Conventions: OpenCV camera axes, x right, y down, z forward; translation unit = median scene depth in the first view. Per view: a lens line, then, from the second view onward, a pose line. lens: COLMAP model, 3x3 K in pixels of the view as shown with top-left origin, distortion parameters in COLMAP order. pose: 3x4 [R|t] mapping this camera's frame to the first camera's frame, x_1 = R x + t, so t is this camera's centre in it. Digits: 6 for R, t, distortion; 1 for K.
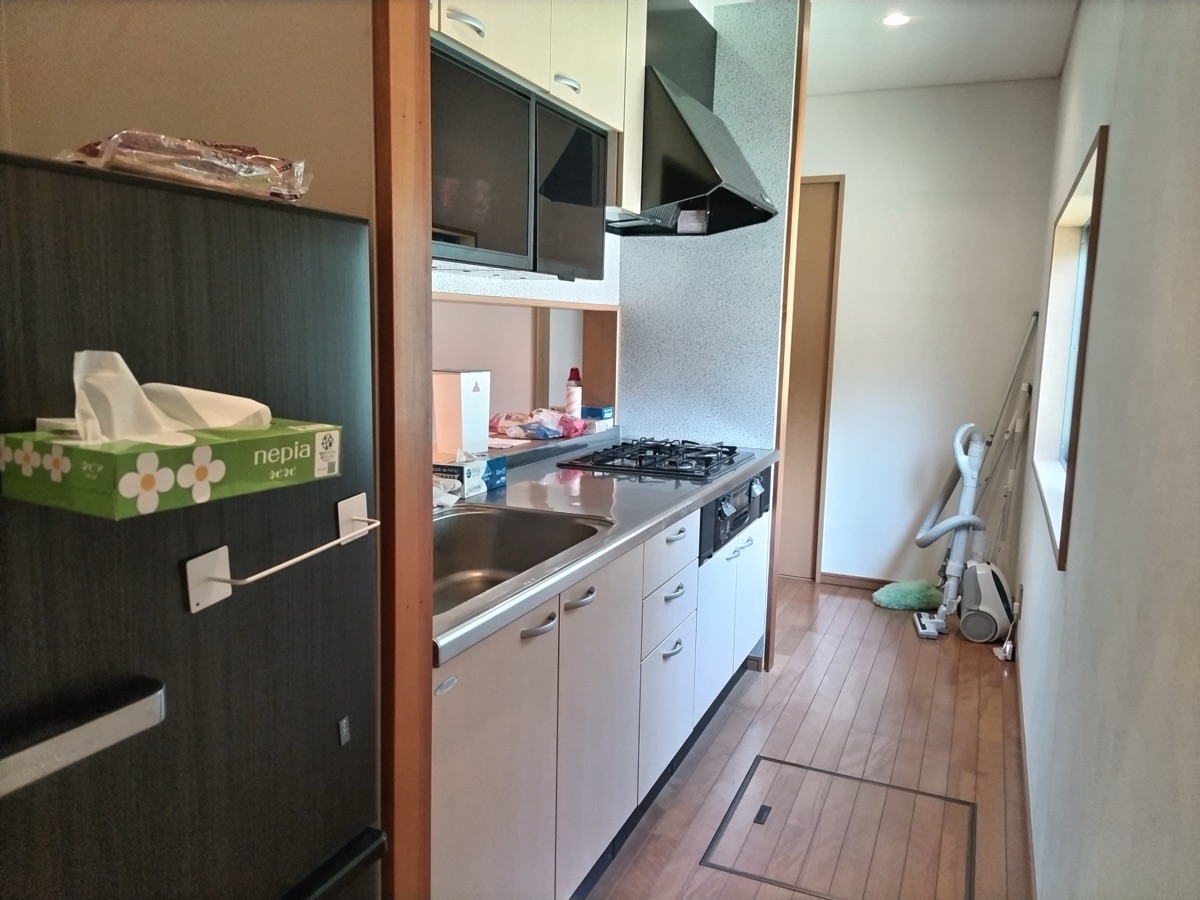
lens RADIAL K [[914.3, 0, 600.0], [0, 914.3, 450.0], [0, 0, 1]] dist [0.079345, -0.109325]
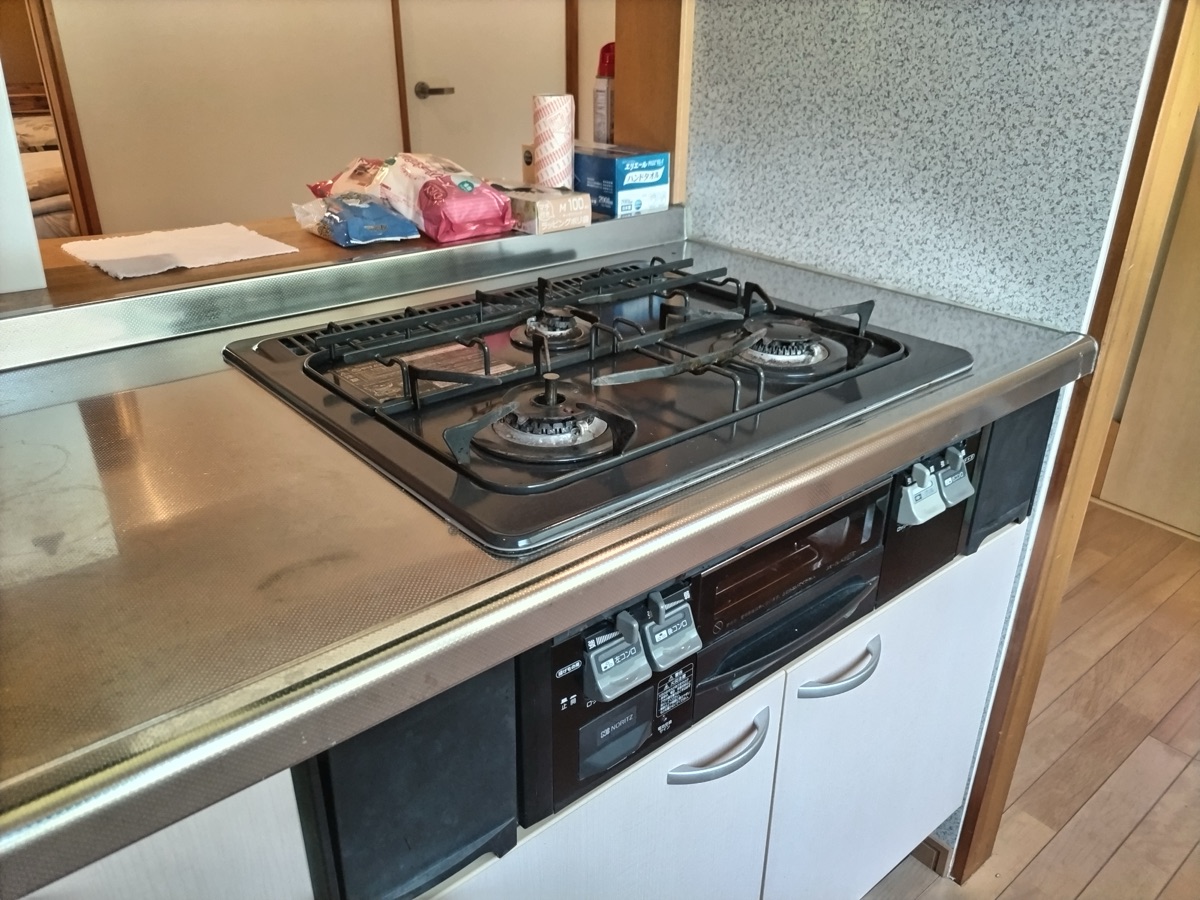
lens RADIAL K [[914.3, 0, 600.0], [0, 914.3, 450.0], [0, 0, 1]] dist [0.079345, -0.109325]
pose [[0.886151, 0.188614, -0.423274, 0.180435], [-0.051348, 0.947759, 0.314828, -0.050574], [0.460542, -0.257251, 0.849543, 0.645997]]
